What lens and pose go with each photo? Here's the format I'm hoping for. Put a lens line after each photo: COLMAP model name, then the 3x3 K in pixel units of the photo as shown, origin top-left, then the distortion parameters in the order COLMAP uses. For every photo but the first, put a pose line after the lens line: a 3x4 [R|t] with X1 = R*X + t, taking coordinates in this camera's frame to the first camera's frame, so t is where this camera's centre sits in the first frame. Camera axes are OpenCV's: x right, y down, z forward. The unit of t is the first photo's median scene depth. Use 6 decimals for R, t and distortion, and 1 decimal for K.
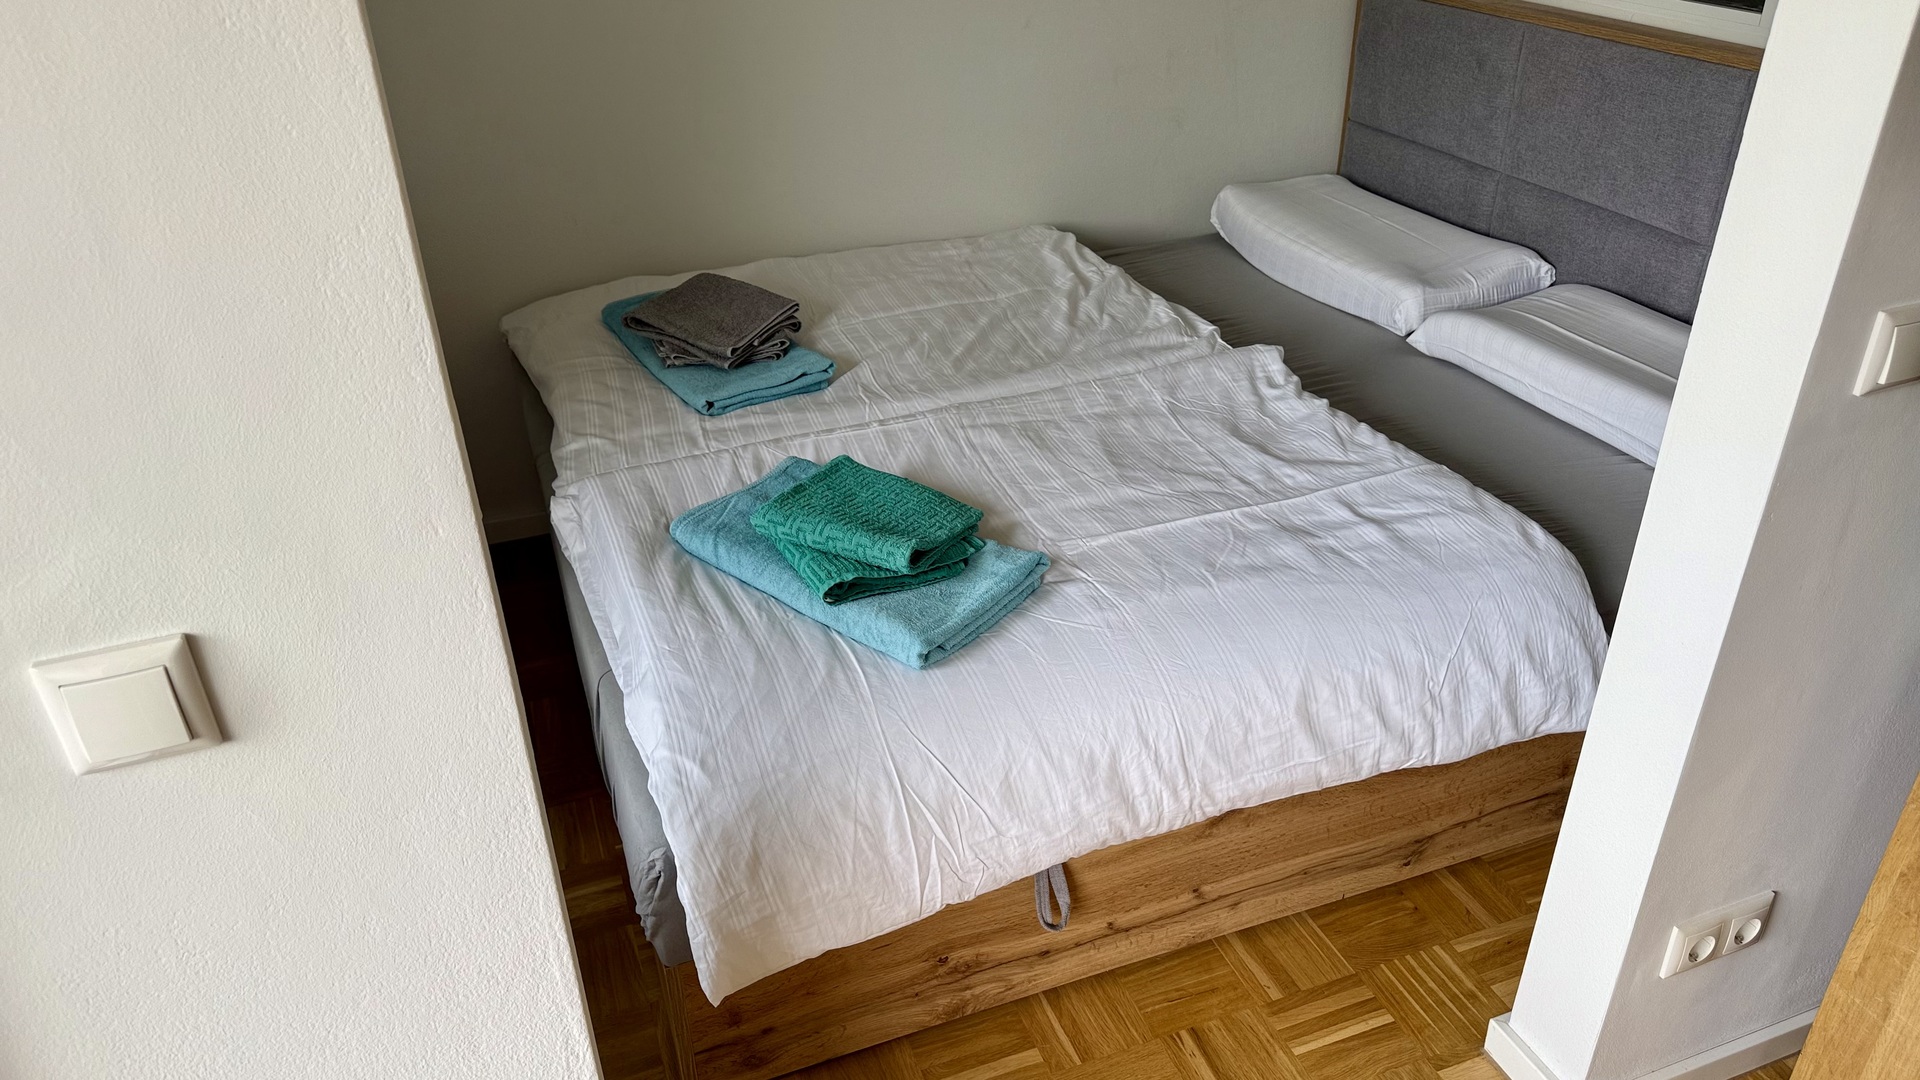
lens RADIAL K [[1377.2, 0, 960.0], [0, 1377.2, 540.0], [0, 0, 1]] dist [0.023662, -0.007966]
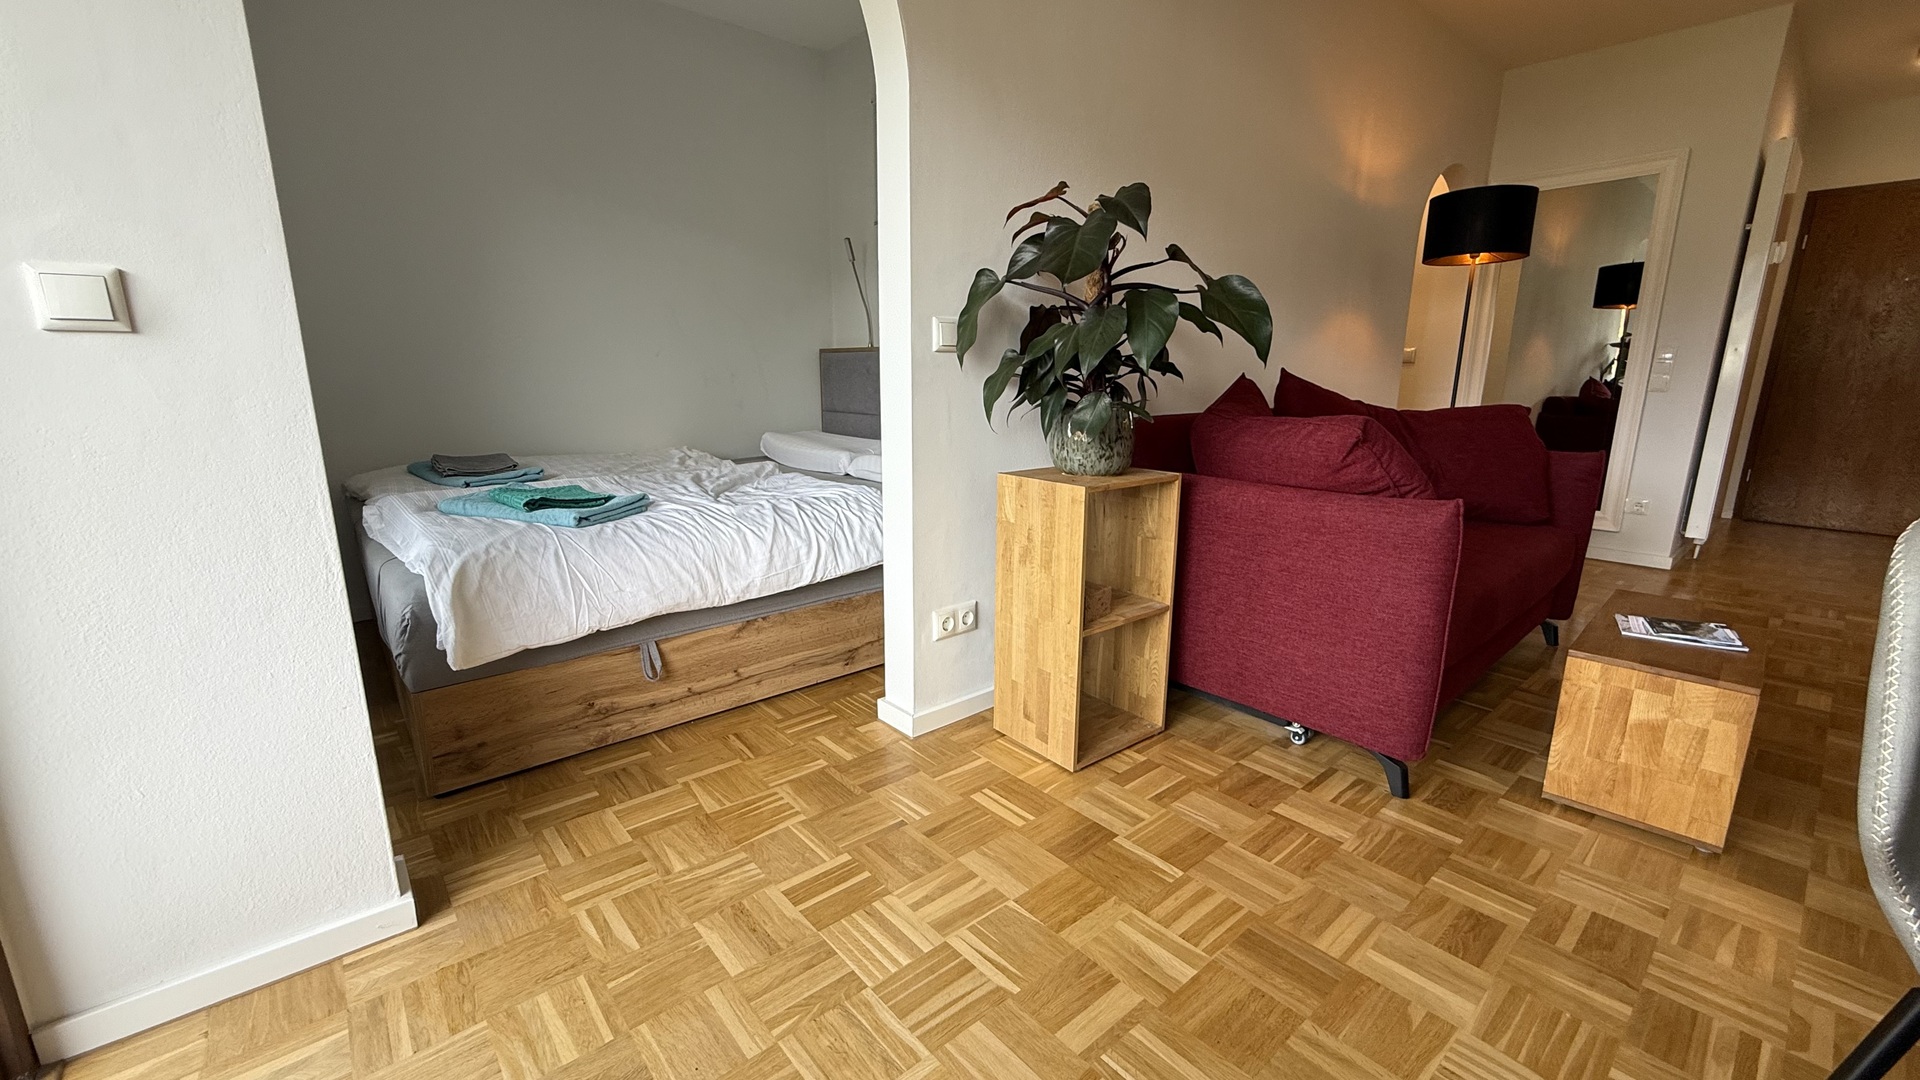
lens RADIAL K [[769.9, 0, 960.0], [0, 769.9, 540.0], [0, 0, 1]] dist [0.002376, 0.000444]
pose [[0.941638, -0.046923, 0.333341, 0.117977], [0.146785, 0.948373, -0.281146, 0.448190], [-0.302940, 0.313667, 0.899911, -0.163151]]
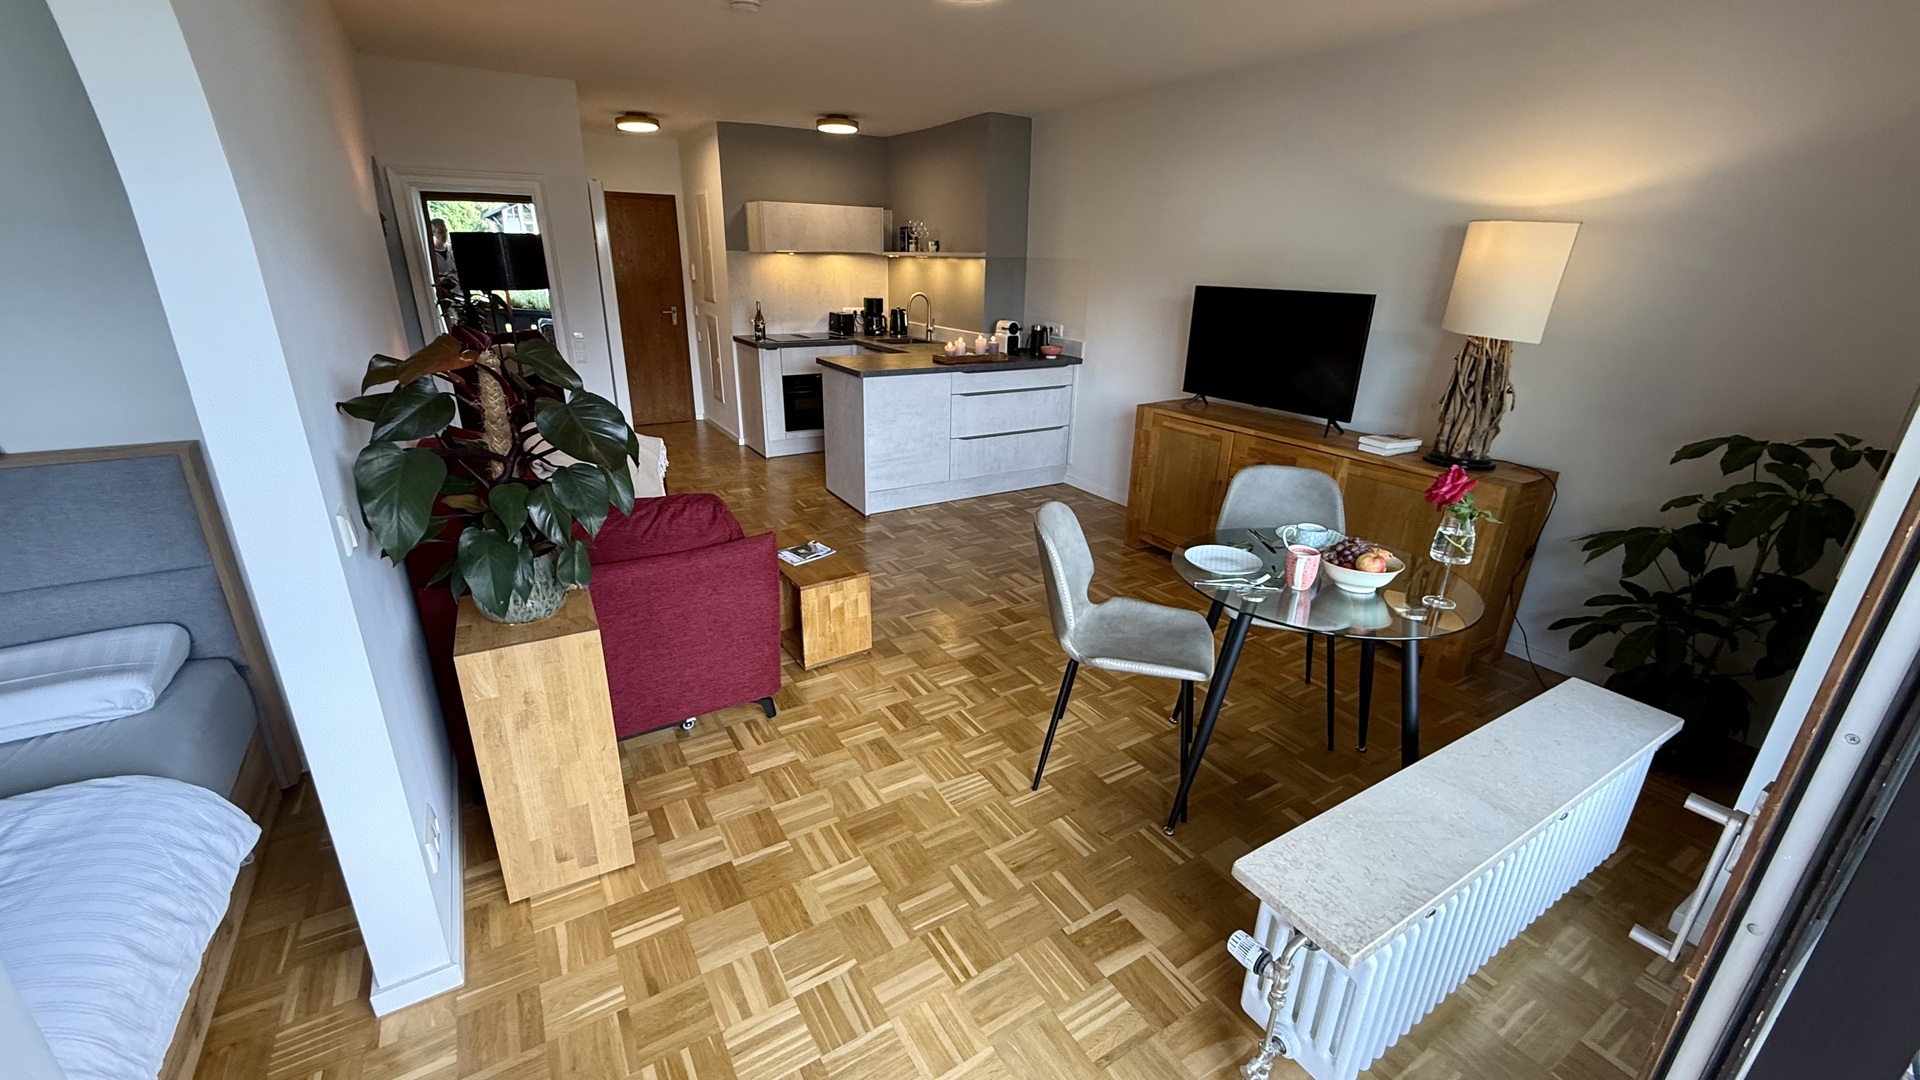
lens RADIAL K [[769.9, 0, 960.0], [0, 769.9, 540.0], [0, 0, 1]] dist [0.002376, 0.000444]
pose [[-0.189706, -0.324007, 0.926840, -0.381731], [0.473780, 0.796599, 0.375450, -0.082315], [-0.859967, 0.510343, 0.002389, 0.142308]]
